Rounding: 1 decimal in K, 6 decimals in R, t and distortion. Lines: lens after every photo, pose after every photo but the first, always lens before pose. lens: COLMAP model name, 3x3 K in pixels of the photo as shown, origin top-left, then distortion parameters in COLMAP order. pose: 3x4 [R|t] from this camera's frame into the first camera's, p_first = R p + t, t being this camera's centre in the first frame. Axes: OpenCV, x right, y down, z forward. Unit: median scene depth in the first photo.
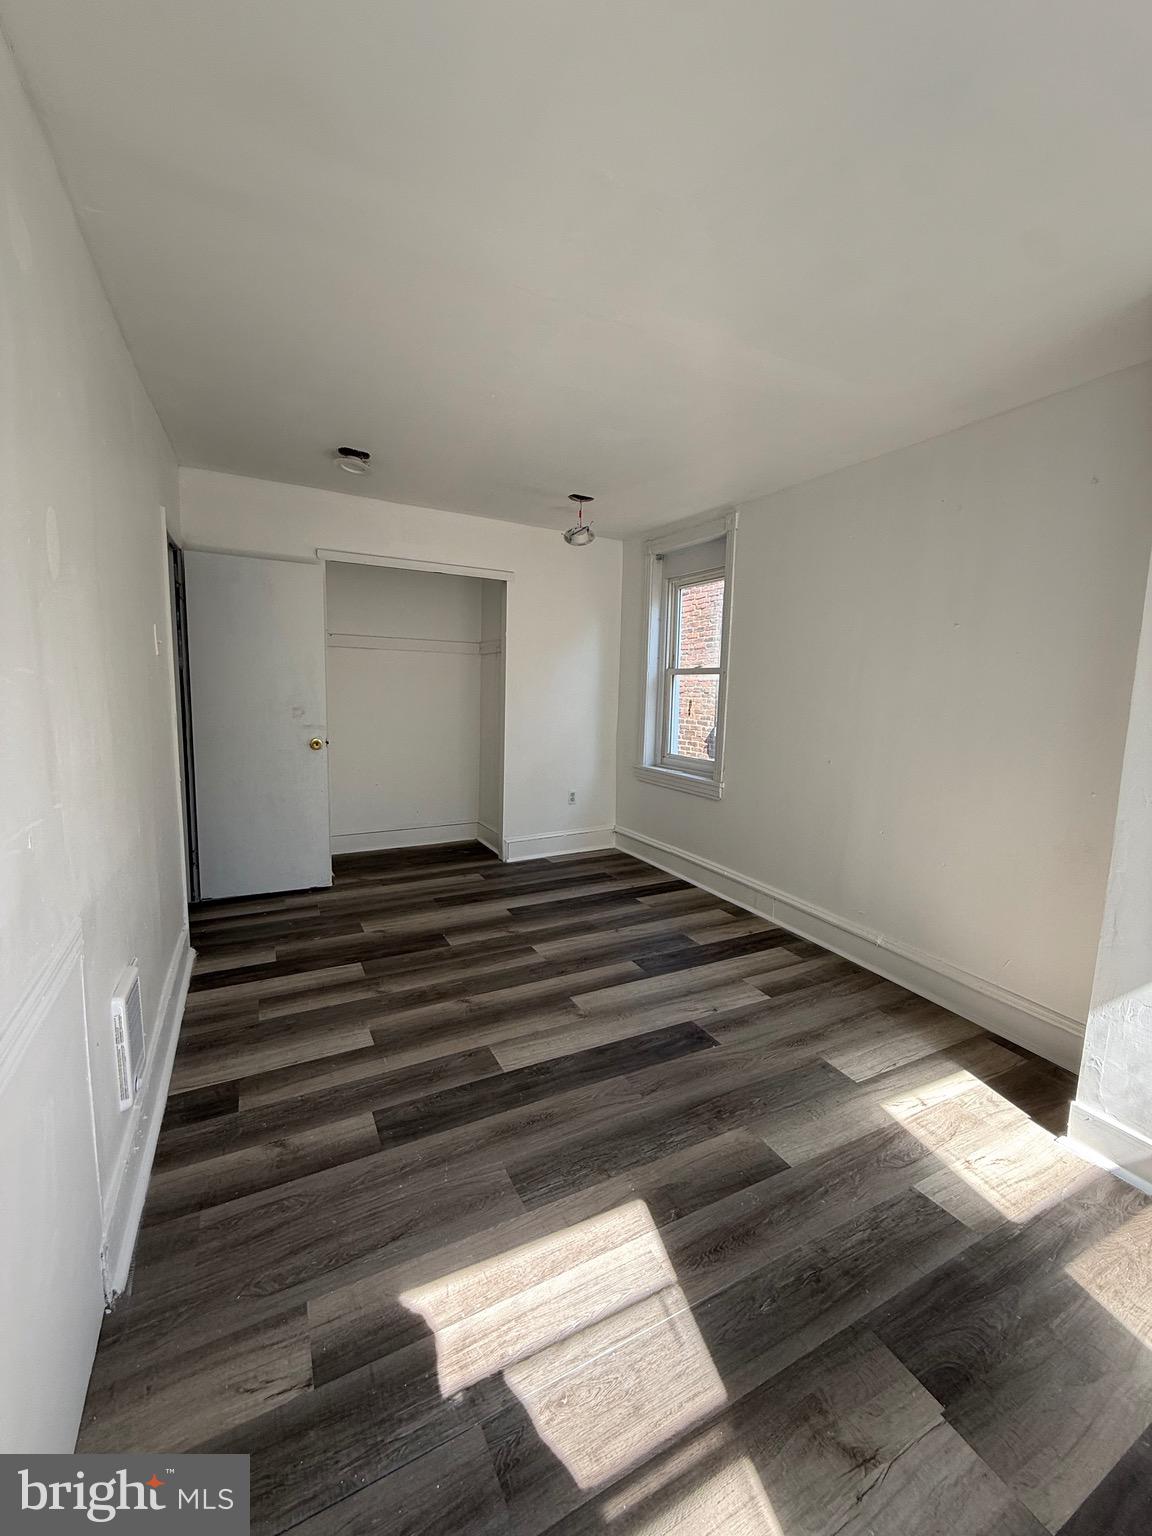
lens RADIAL K [[611.0, 0, 575.6], [0, 611.0, 759.8], [0, 0, 1]] dist [0.000181, -0.000308]
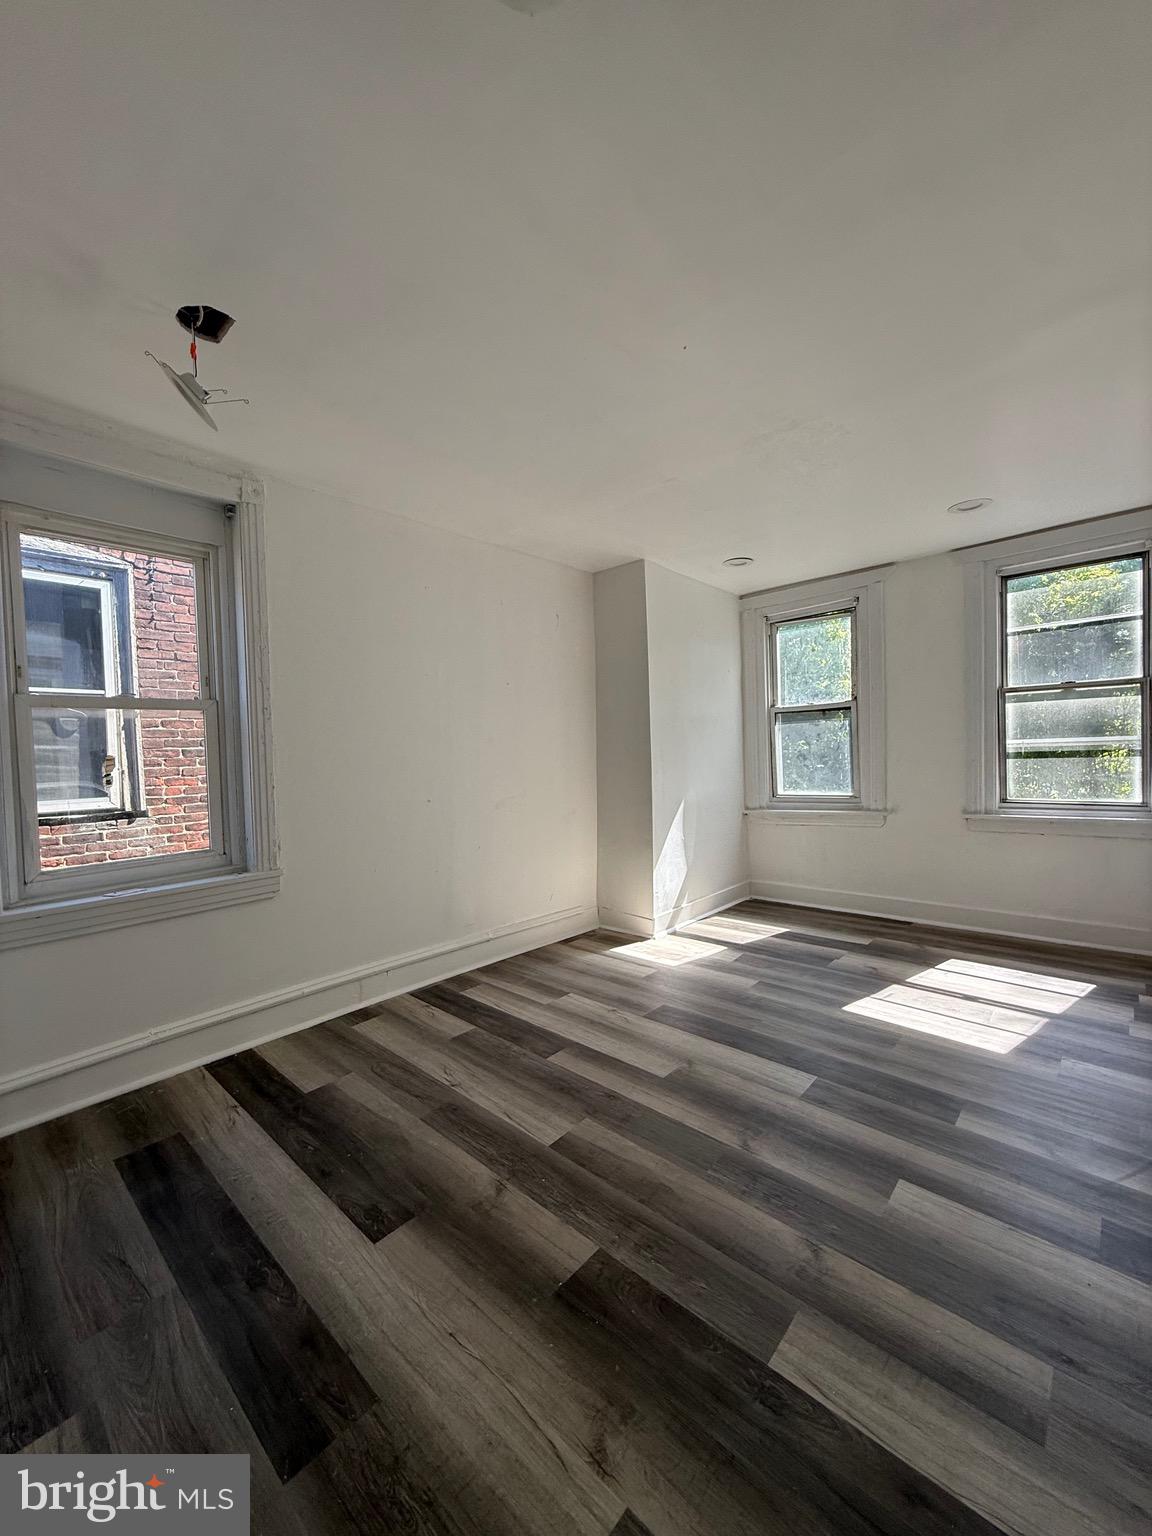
lens RADIAL K [[611.0, 0, 575.6], [0, 611.0, 759.8], [0, 0, 1]] dist [0.000181, -0.000308]
pose [[-0.344824, -0.043579, 0.937655, -0.711063], [0.126458, 0.987658, 0.092408, -0.144068], [-0.930110, 0.150438, -0.335058, 1.248127]]
